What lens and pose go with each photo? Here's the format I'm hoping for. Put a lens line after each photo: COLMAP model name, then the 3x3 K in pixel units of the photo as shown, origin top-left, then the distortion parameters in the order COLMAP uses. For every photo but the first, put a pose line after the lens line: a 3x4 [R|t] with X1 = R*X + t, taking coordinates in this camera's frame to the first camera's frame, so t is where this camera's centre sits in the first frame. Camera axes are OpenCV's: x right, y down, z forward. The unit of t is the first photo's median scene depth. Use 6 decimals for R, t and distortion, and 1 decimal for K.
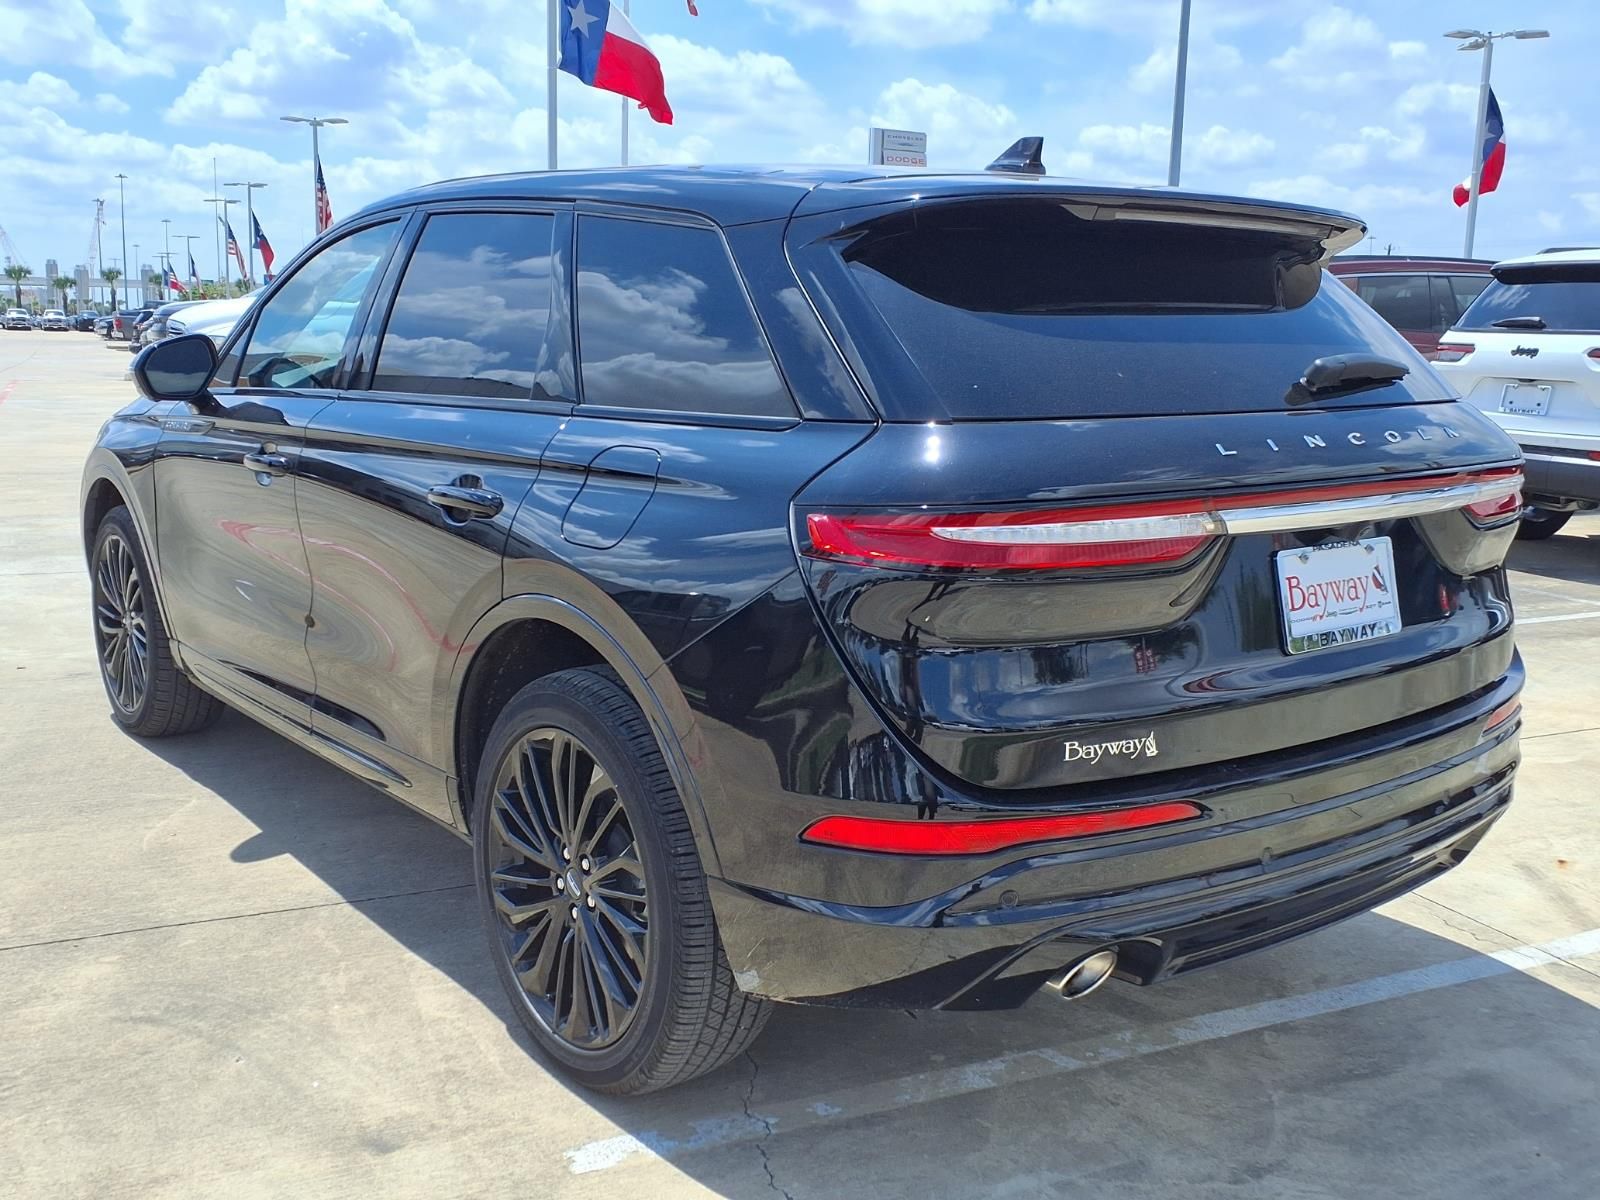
lens RADIAL K [[1830.6, 0, 800.0], [0, 1830.6, 600.0], [0, 0, 1]] dist [0.003519, 0.005906]
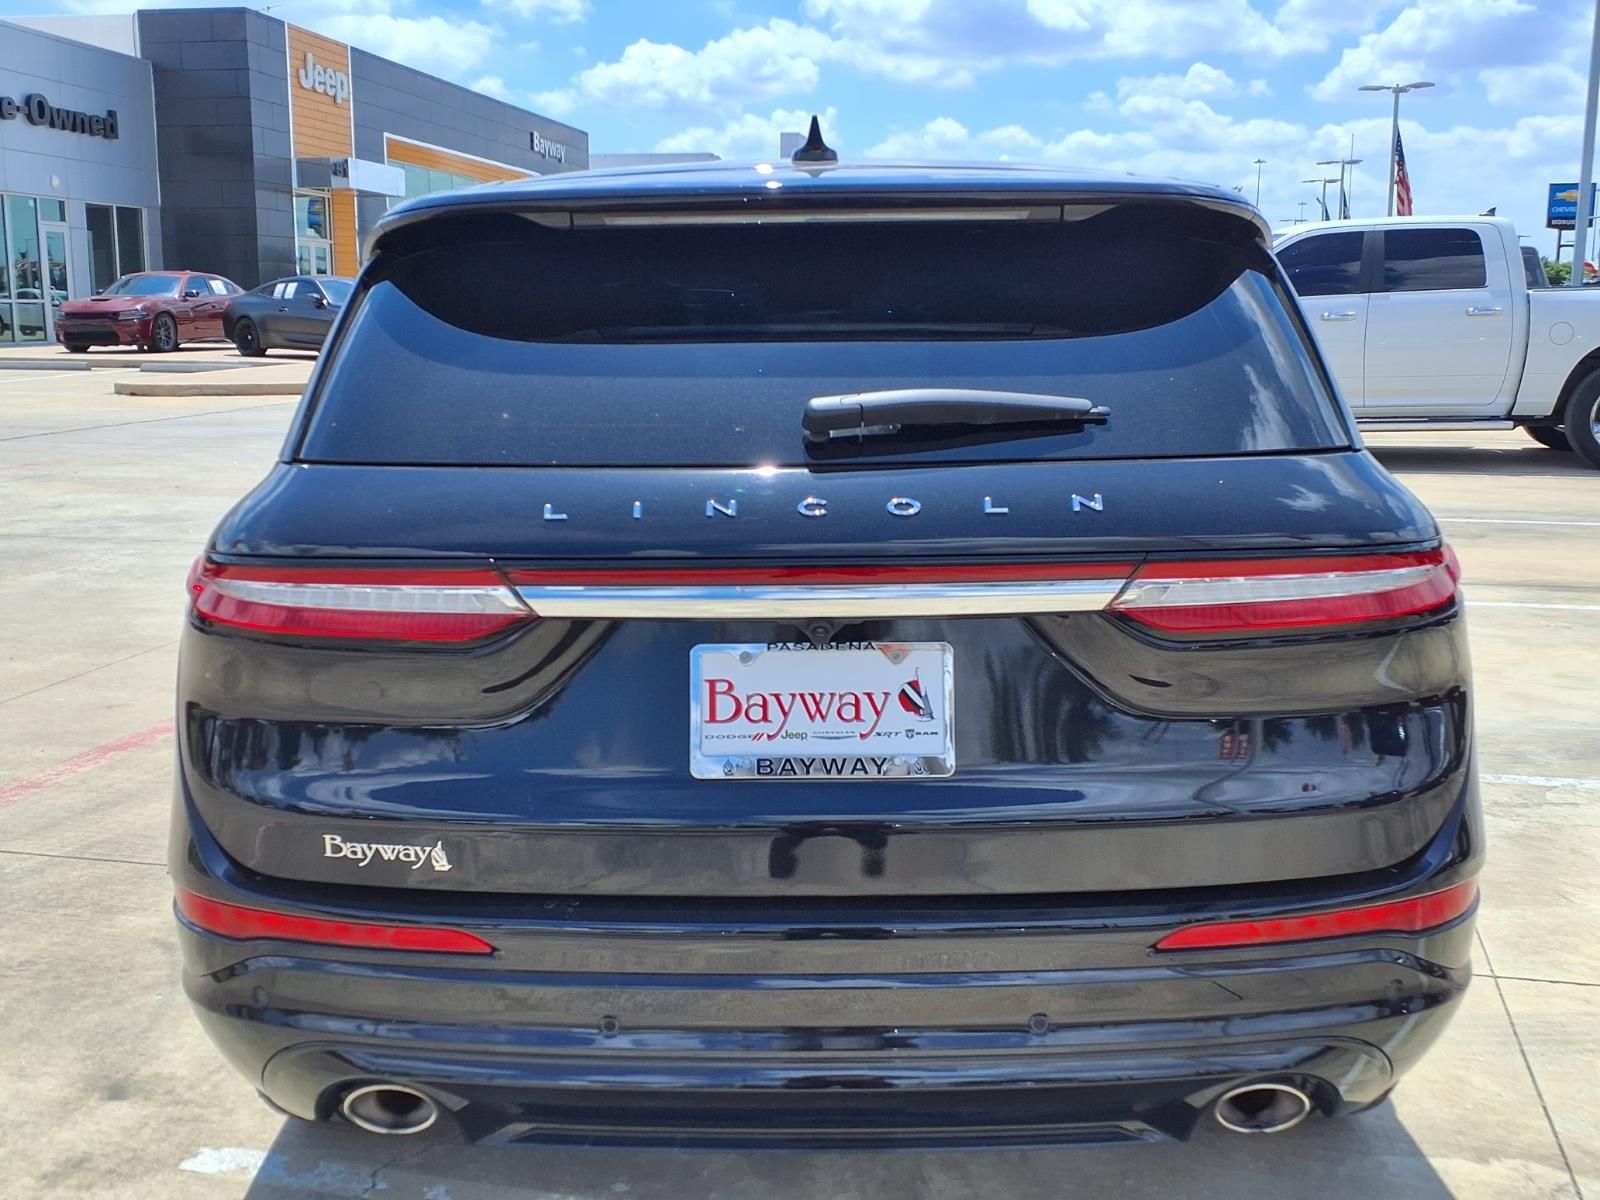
lens RADIAL K [[1898.4, 0, 800.0], [0, 1898.4, 600.0], [0, 0, 1]] dist [0.123625, 0.049837]
pose [[0.742845, 0.087835, -0.663676, 0.752307], [-0.085876, 0.995668, 0.035652, -0.071170], [0.663932, 0.030510, 0.747170, 0.381291]]
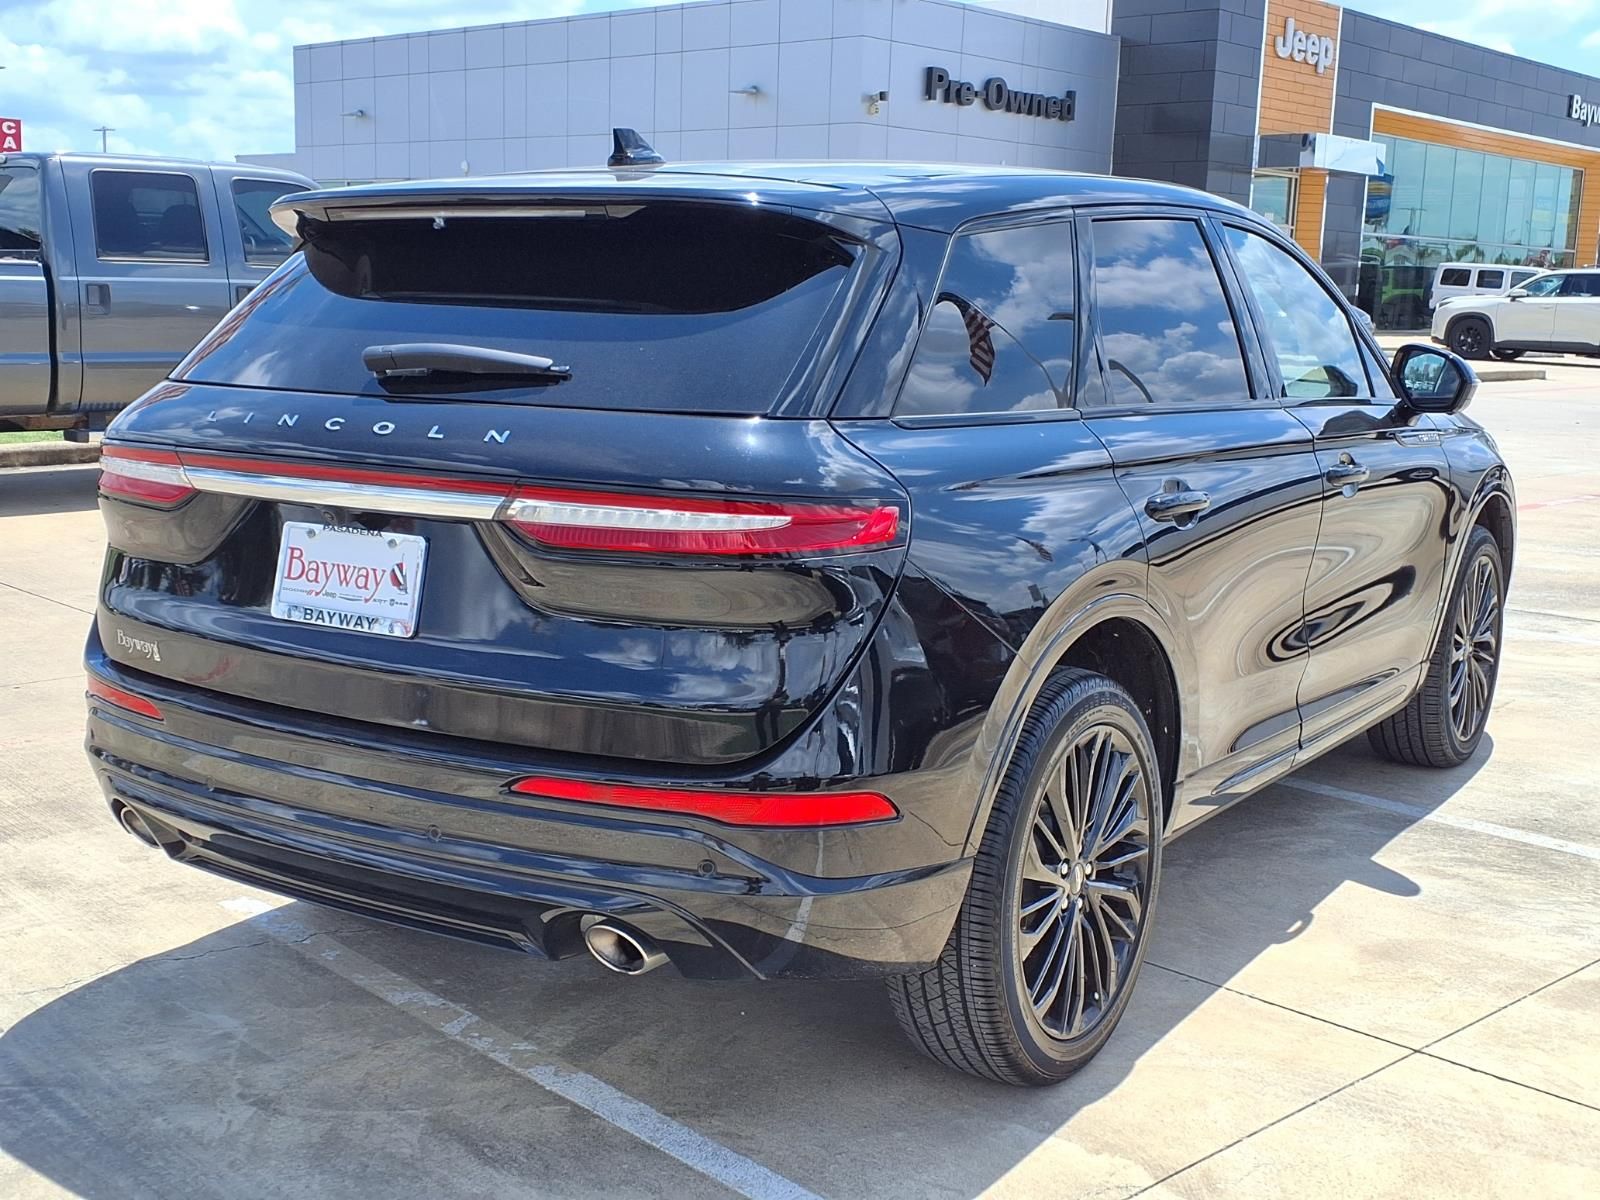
lens RADIAL K [[2287.4, 0, 802.1], [0, 2287.4, 657.2], [0, 0, 1]] dist [0.157063, -0.100924]
pose [[0.251675, 0.154846, -0.955344, 1.476985], [-0.175082, 0.978115, 0.112414, -0.138164], [0.951844, 0.138971, 0.273278, 0.839954]]
